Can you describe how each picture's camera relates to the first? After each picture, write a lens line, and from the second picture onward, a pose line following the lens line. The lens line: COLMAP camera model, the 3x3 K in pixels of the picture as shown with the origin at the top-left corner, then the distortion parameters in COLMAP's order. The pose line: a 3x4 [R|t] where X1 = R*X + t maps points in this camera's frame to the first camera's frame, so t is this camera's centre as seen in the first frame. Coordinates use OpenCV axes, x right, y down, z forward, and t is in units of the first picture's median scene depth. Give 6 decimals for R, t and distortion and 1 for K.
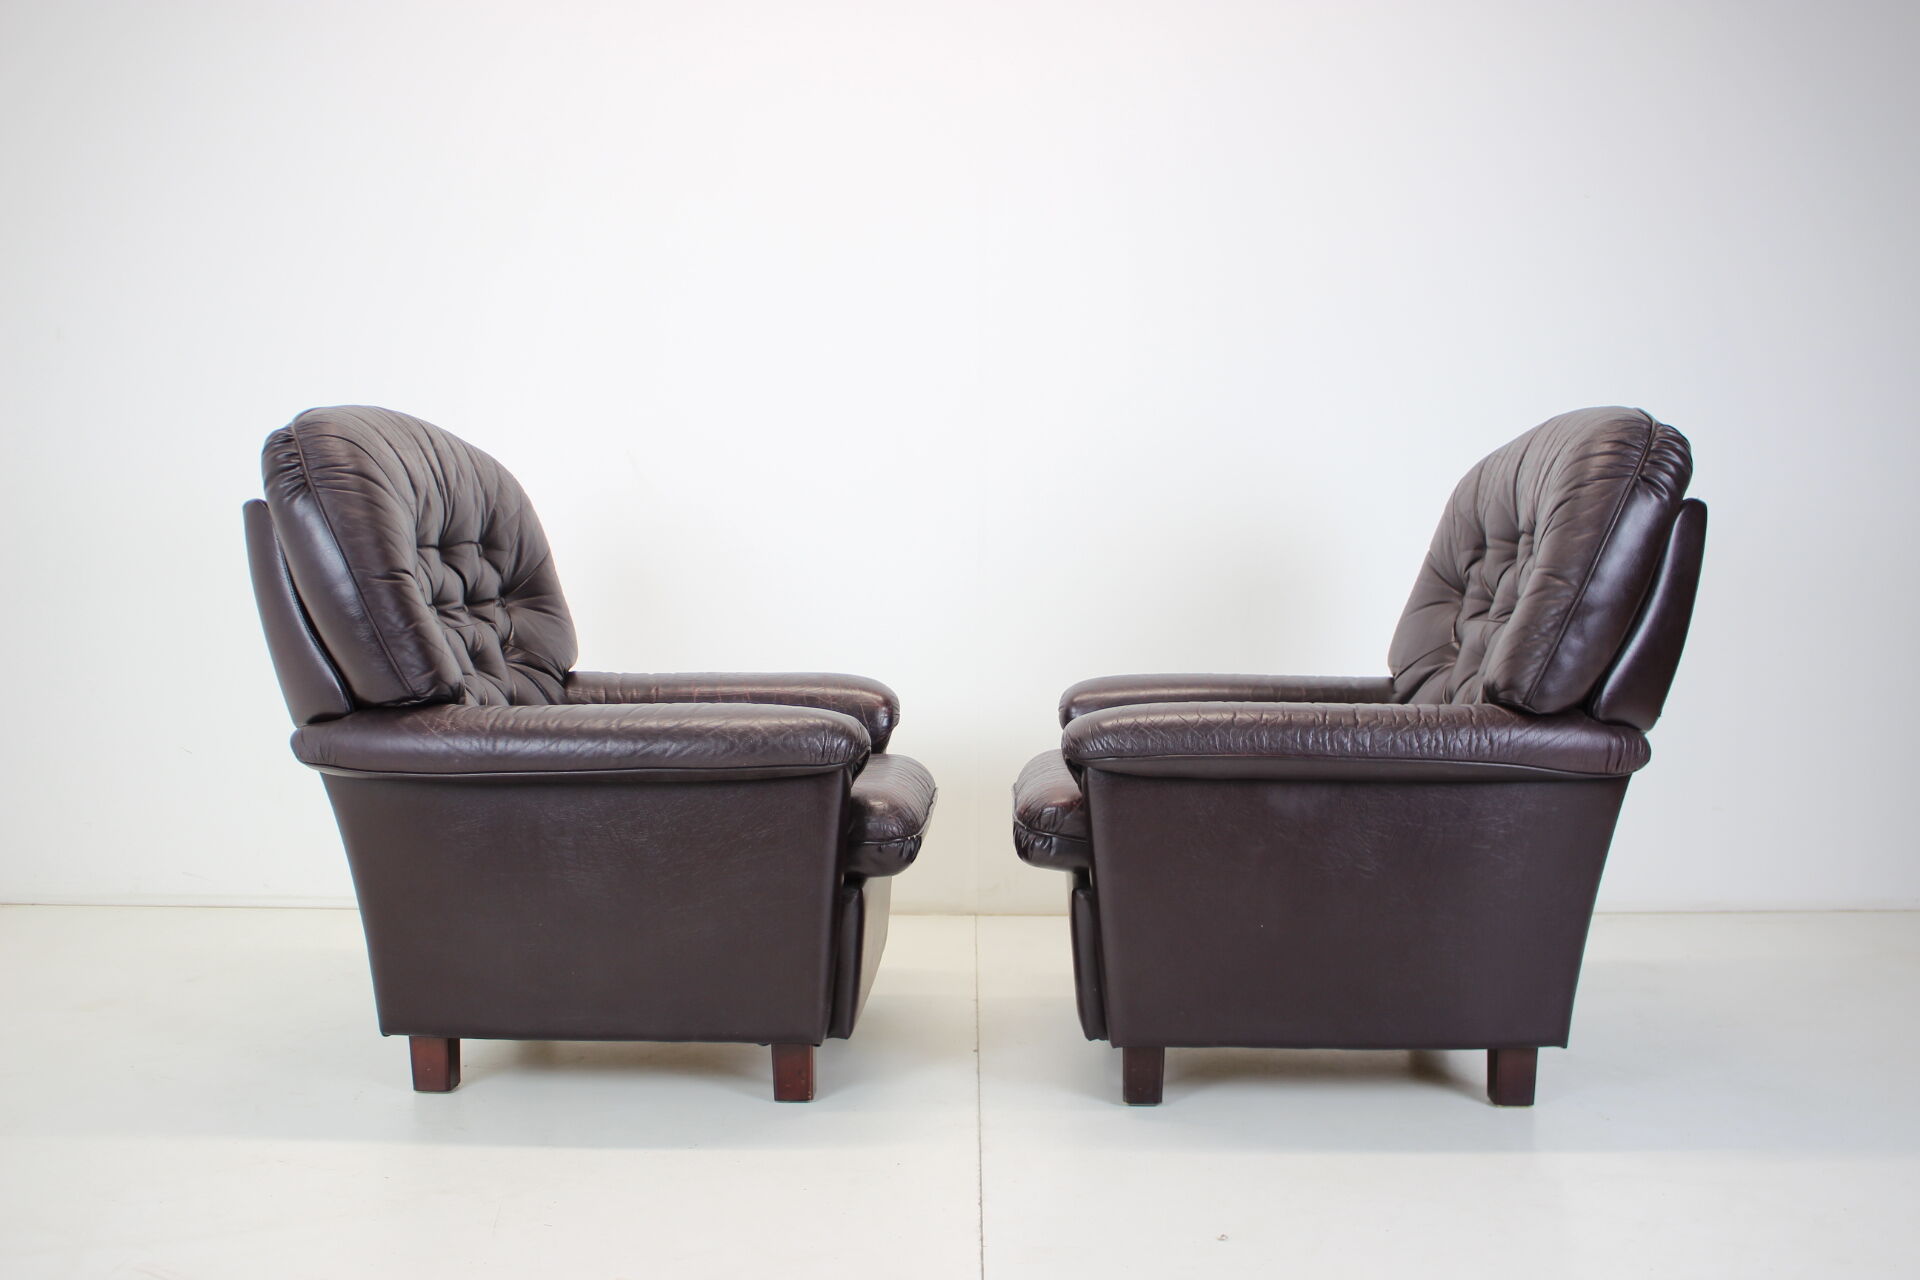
lens RADIAL K [[1802.9, 0, 960.0], [0, 1802.9, 640.0], [0, 0, 1]] dist [-0.096014, 0.004147]
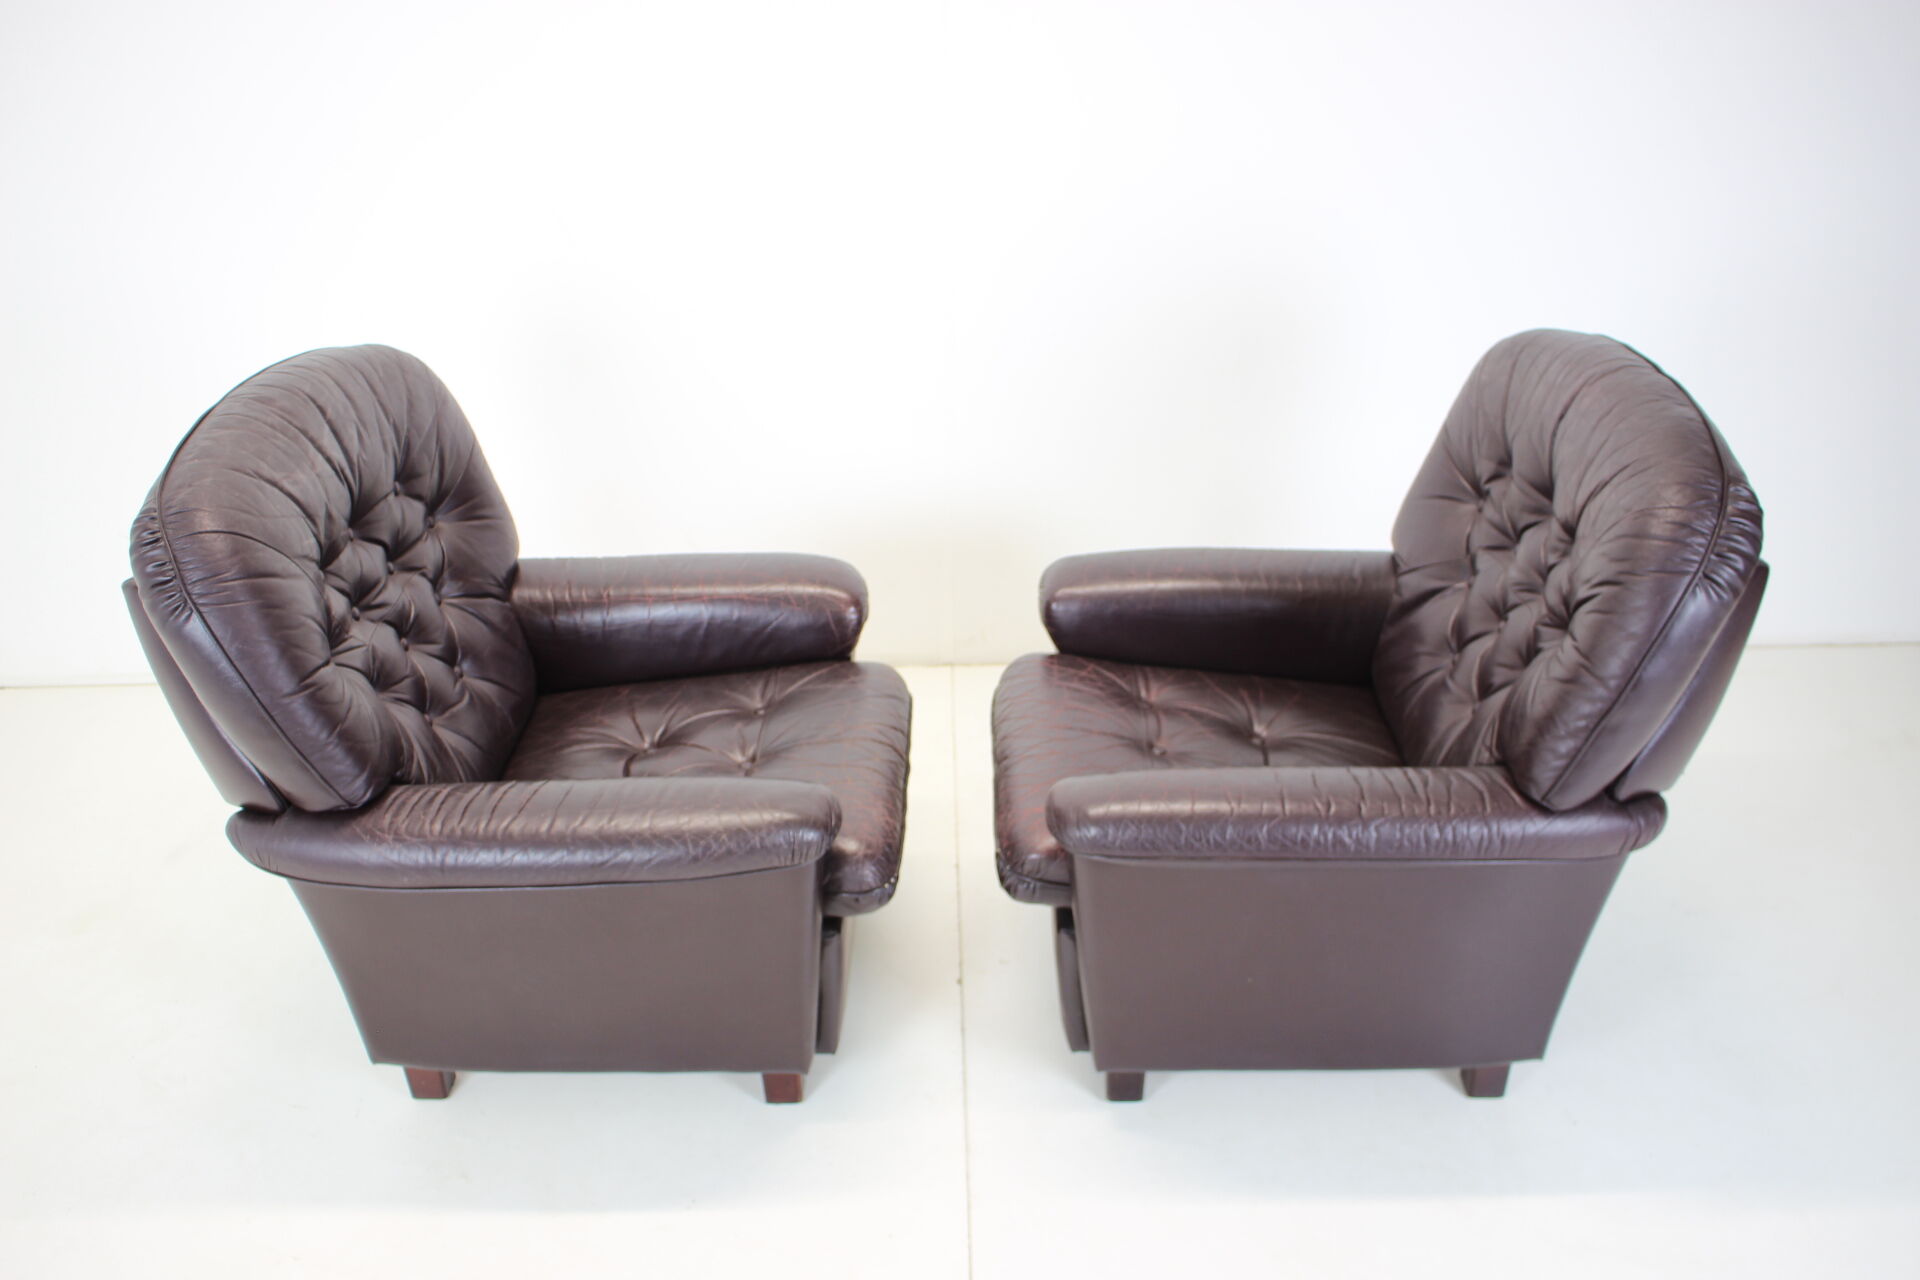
lens RADIAL K [[1732.6, 0, 960.0], [0, 1732.6, 640.0], [0, 0, 1]] dist [-0.152837, 0.126252]
pose [[0.999557, -0.026852, 0.012864, 0.002160], [0.019289, 0.913113, 0.407250, -0.381923], [-0.022682, -0.406821, 0.913226, 0.210577]]
